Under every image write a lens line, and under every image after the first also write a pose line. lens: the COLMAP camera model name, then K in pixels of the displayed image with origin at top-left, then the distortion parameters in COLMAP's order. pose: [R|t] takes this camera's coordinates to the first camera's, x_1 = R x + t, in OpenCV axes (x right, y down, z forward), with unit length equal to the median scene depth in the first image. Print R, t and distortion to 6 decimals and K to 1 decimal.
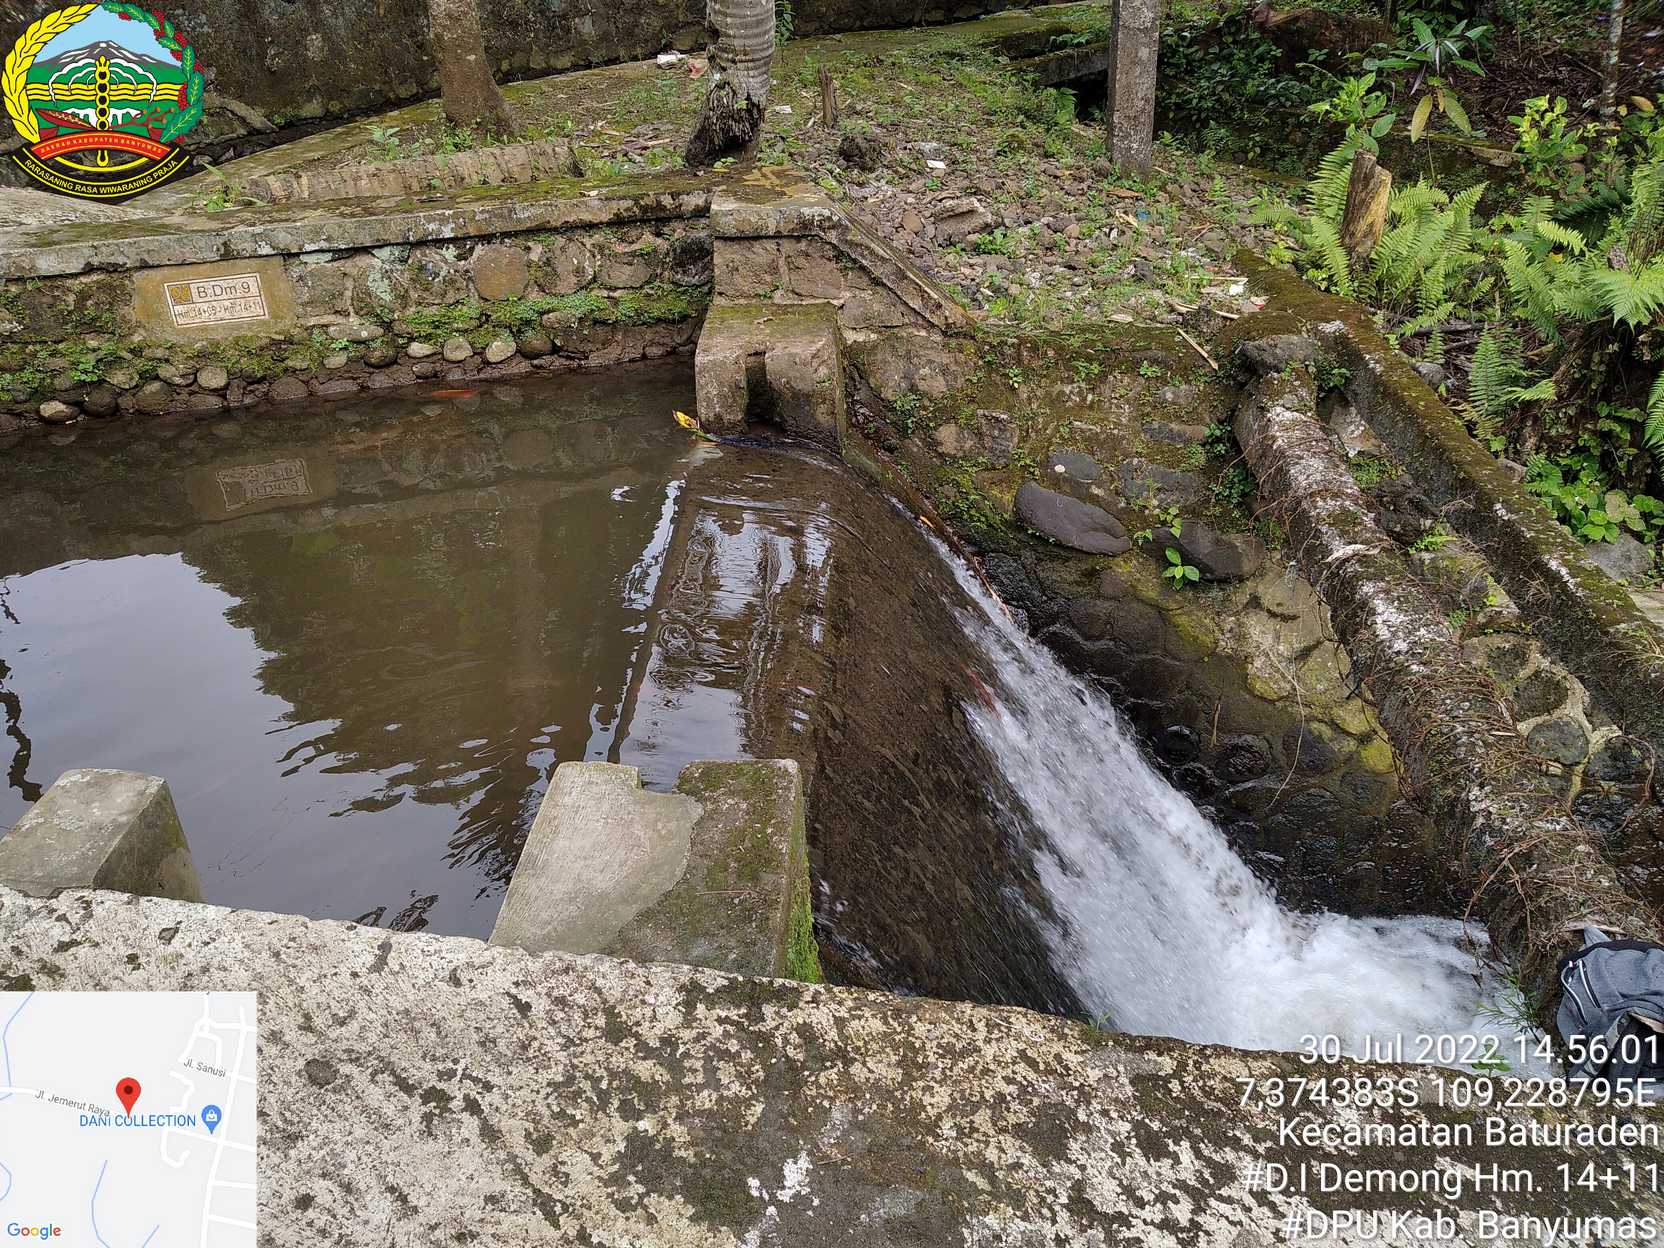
lens RADIAL K [[1390.0, 0, 830.1], [0, 1390.0, 616.6], [0, 0, 1]] dist [0.012649, -0.055633]
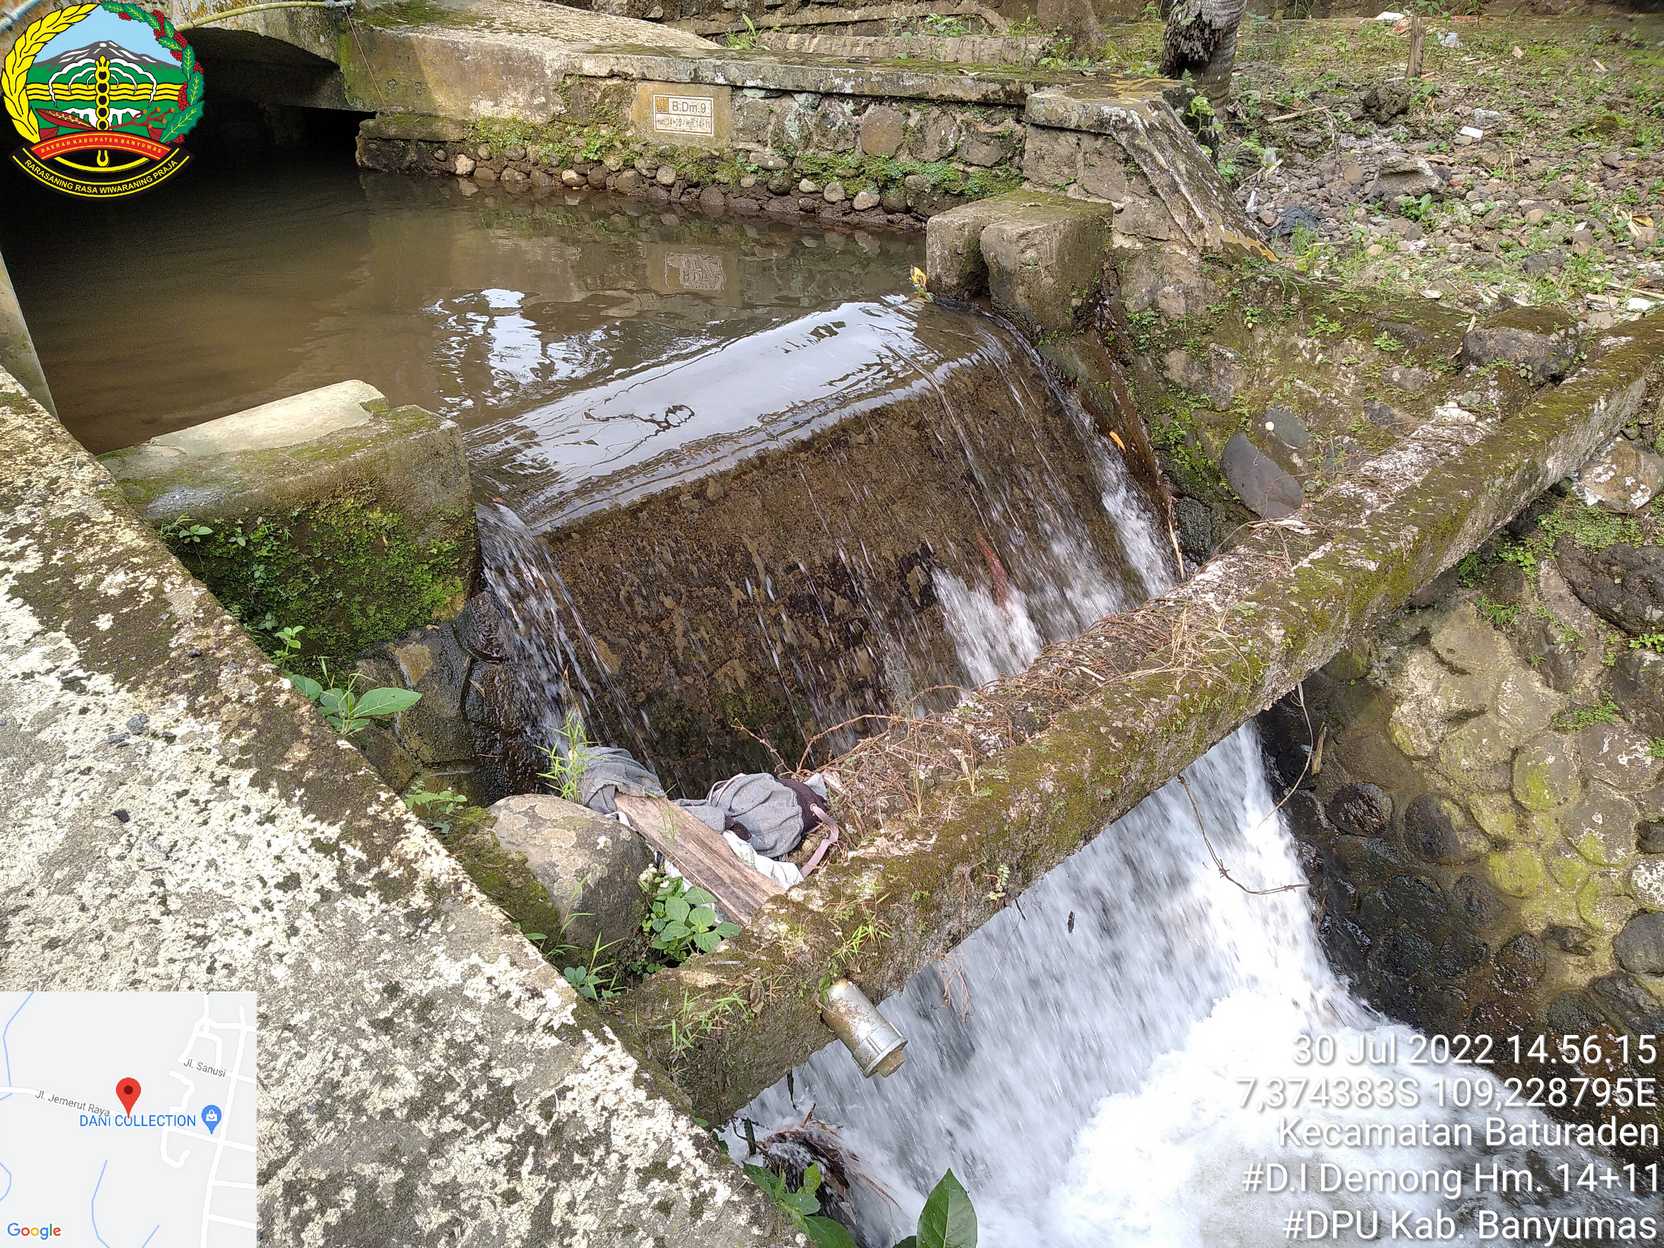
lens RADIAL K [[1390.0, 0, 838.1], [0, 1390.0, 619.9], [0, 0, 1]] dist [0.012649, -0.055633]
pose [[0.744365, 0.346400, -0.570901, 0.534312], [-0.342535, 0.931956, 0.118863, 0.001127], [0.573229, 0.107076, 0.812369, 0.103394]]
